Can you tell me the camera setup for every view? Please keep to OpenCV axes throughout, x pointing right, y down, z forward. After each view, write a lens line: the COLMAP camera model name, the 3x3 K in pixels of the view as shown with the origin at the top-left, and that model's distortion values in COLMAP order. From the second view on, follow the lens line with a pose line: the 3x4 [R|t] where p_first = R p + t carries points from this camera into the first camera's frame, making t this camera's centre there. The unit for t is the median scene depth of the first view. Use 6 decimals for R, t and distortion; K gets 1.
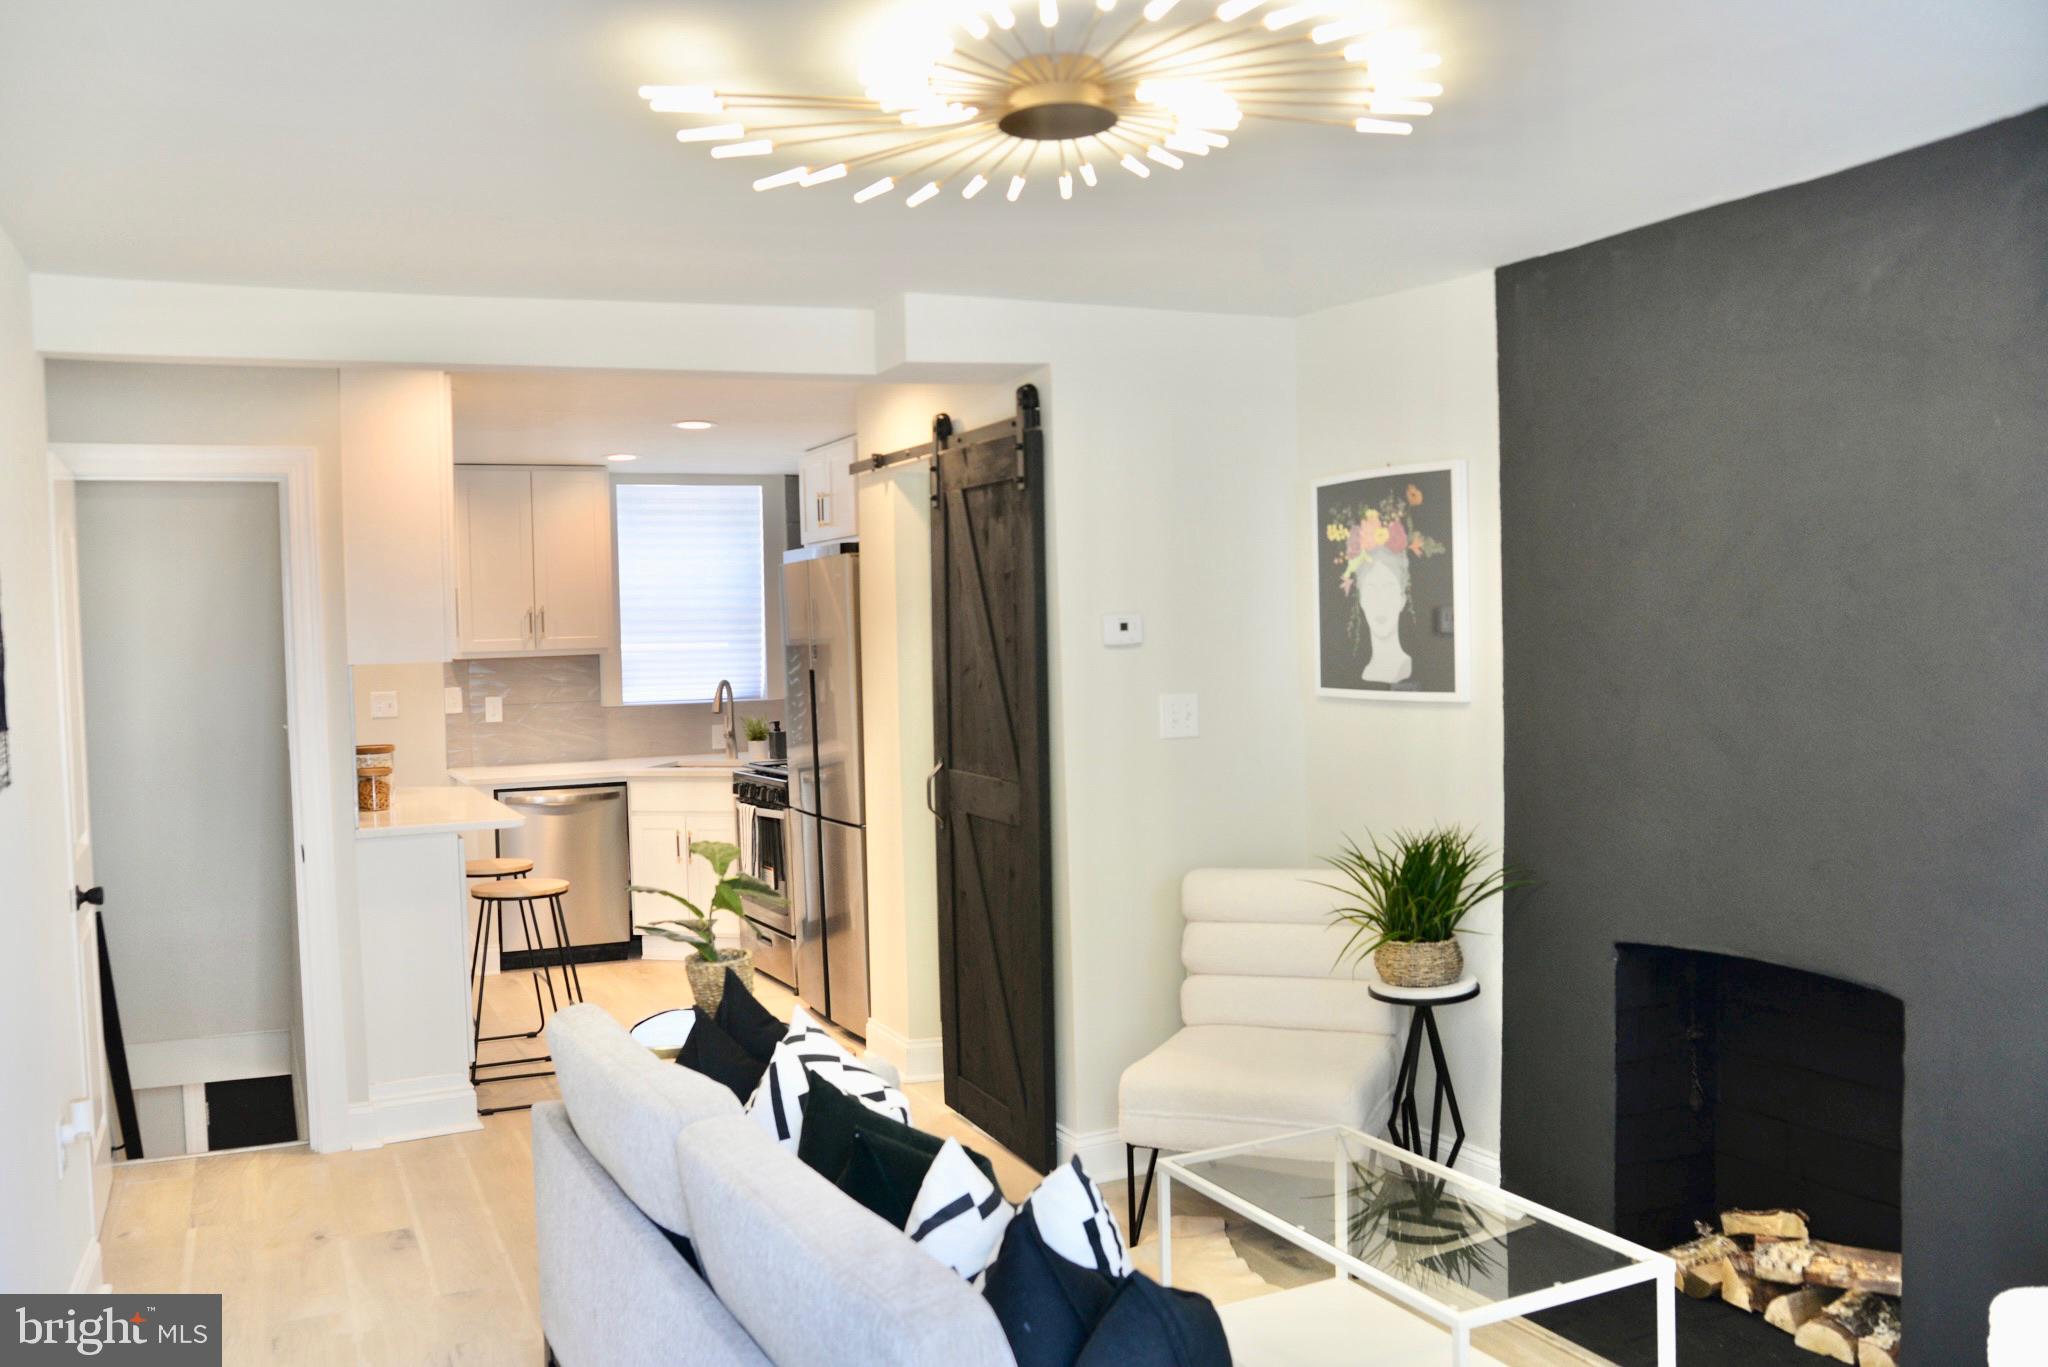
lens RADIAL K [[1648.6, 0, 1031.0], [0, 1648.6, 671.5], [0, 0, 1]] dist [-0.110175, 0.098716]
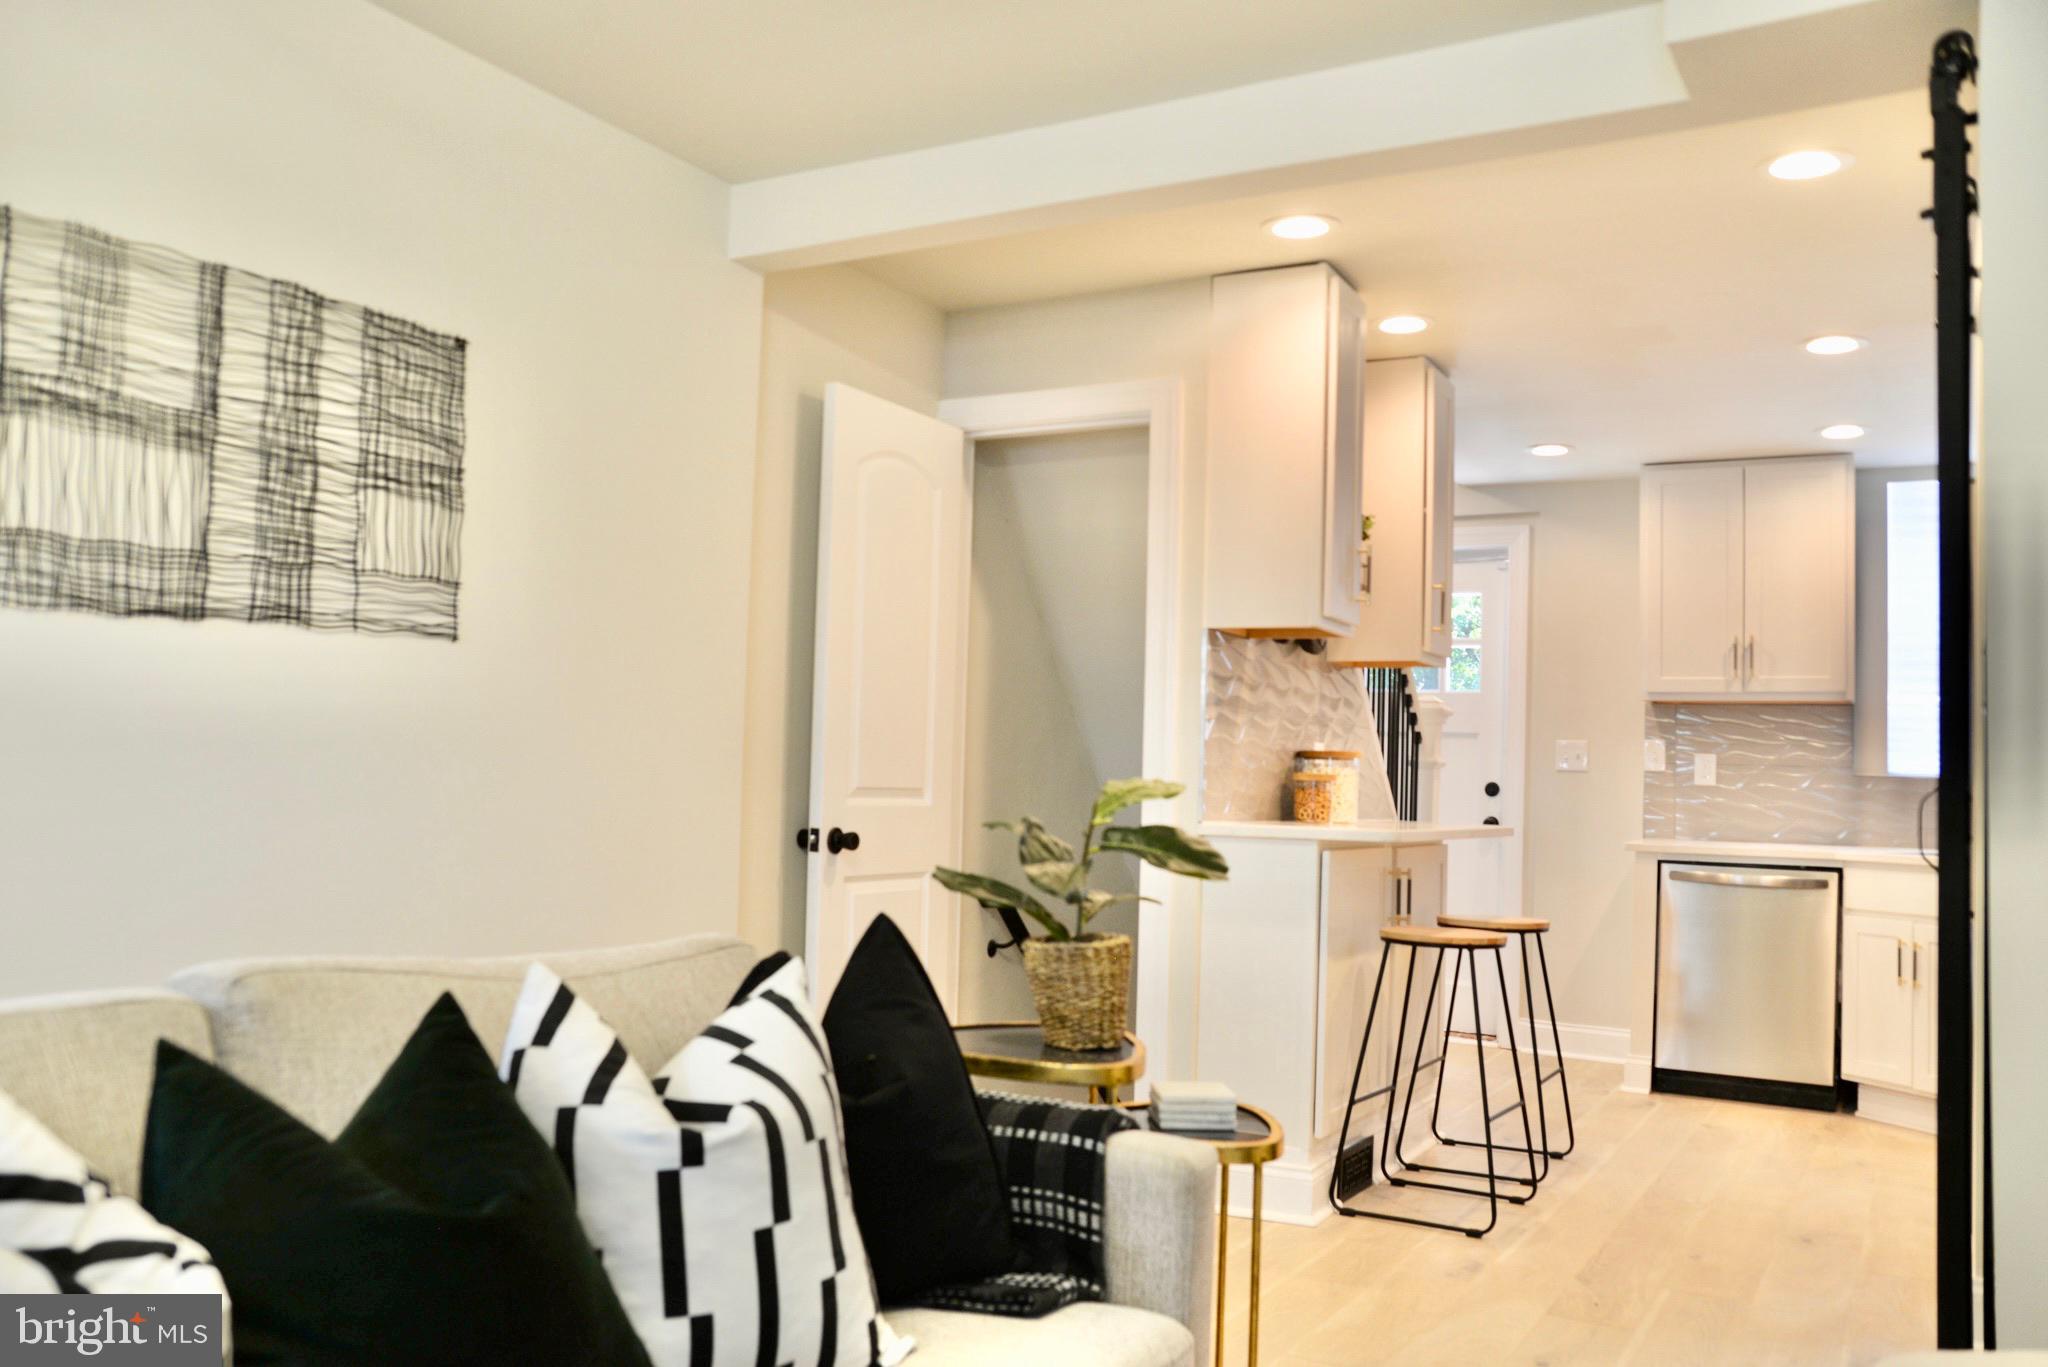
lens RADIAL K [[1648.6, 0, 989.9], [0, 1648.6, 684.9], [0, 0, 1]] dist [-0.110175, 0.098716]
pose [[0.551410, -0.003818, -0.834226, 0.144011], [-0.070250, 0.996225, -0.050993, 0.047862], [0.831271, 0.086722, 0.549060, 0.267457]]
